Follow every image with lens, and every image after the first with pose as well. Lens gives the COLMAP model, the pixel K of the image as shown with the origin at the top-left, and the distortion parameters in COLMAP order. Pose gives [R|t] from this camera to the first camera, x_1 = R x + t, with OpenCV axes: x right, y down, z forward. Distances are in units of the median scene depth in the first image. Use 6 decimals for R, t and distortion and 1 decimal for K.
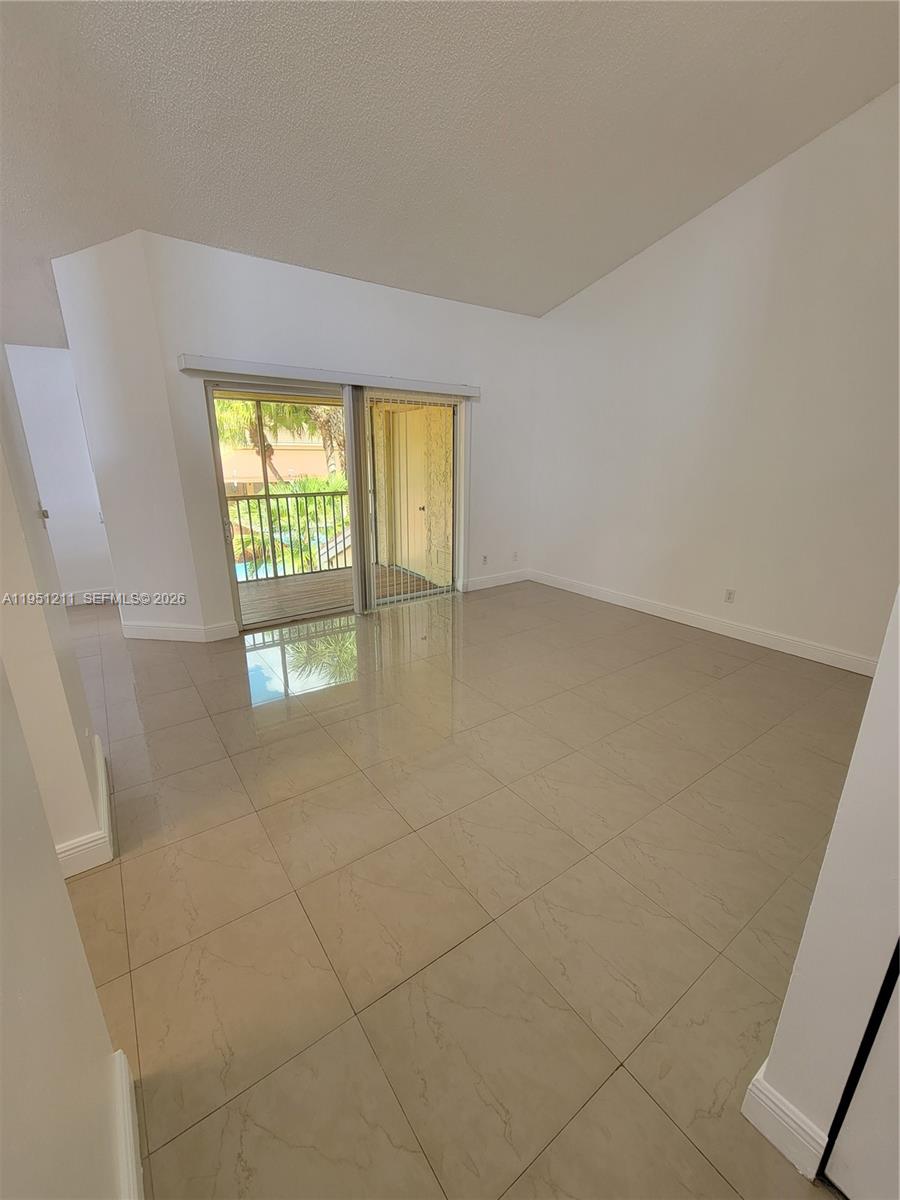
lens RADIAL K [[487.8, 0, 447.0], [0, 487.8, 601.4], [0, 0, 1]] dist [0.002039, 0.000028]
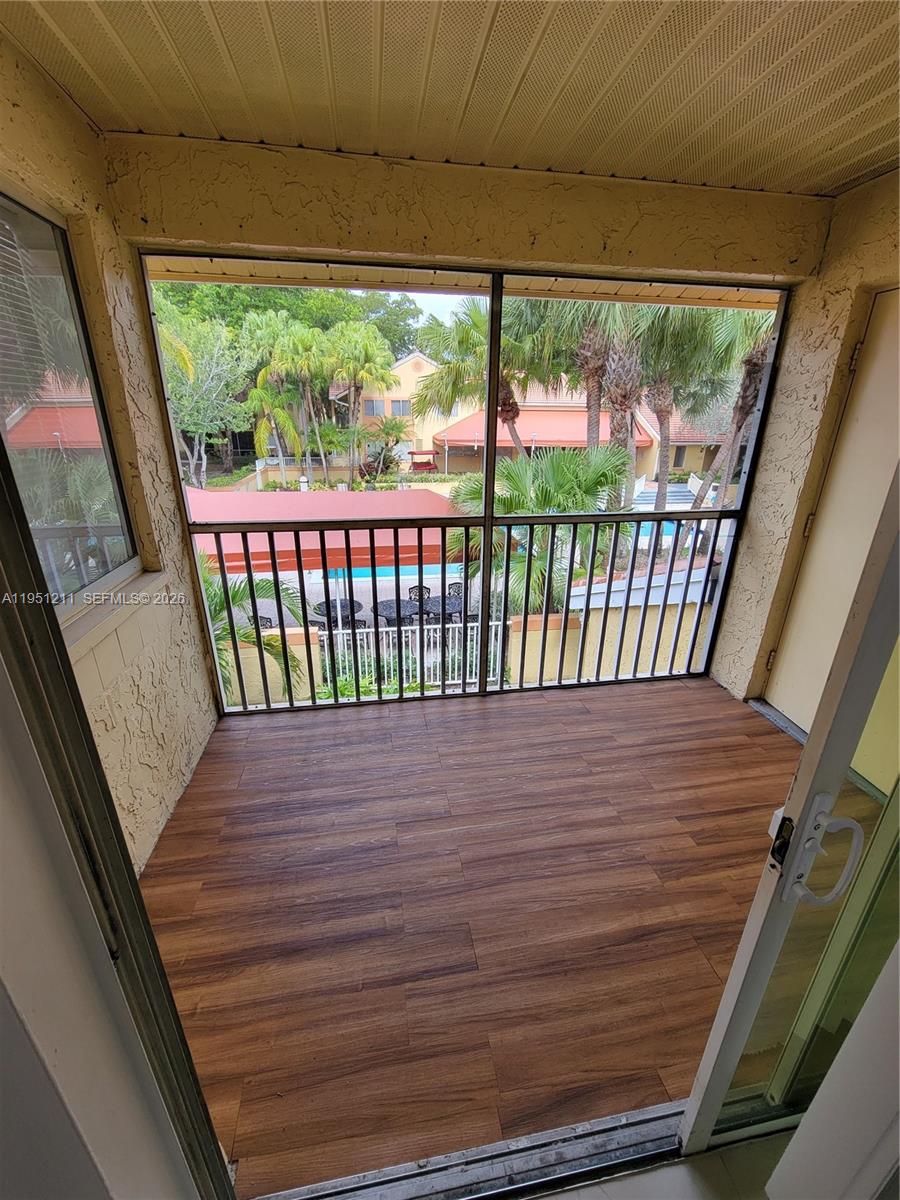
lens RADIAL K [[487.8, 0, 451.9], [0, 487.8, 599.6], [0, 0, 1]] dist [0.002039, 0.000028]
pose [[0.898360, 0.165018, -0.407085, -0.088873], [-0.138006, 0.985857, 0.095079, -0.075625], [0.417017, -0.029235, 0.908428, 0.250340]]
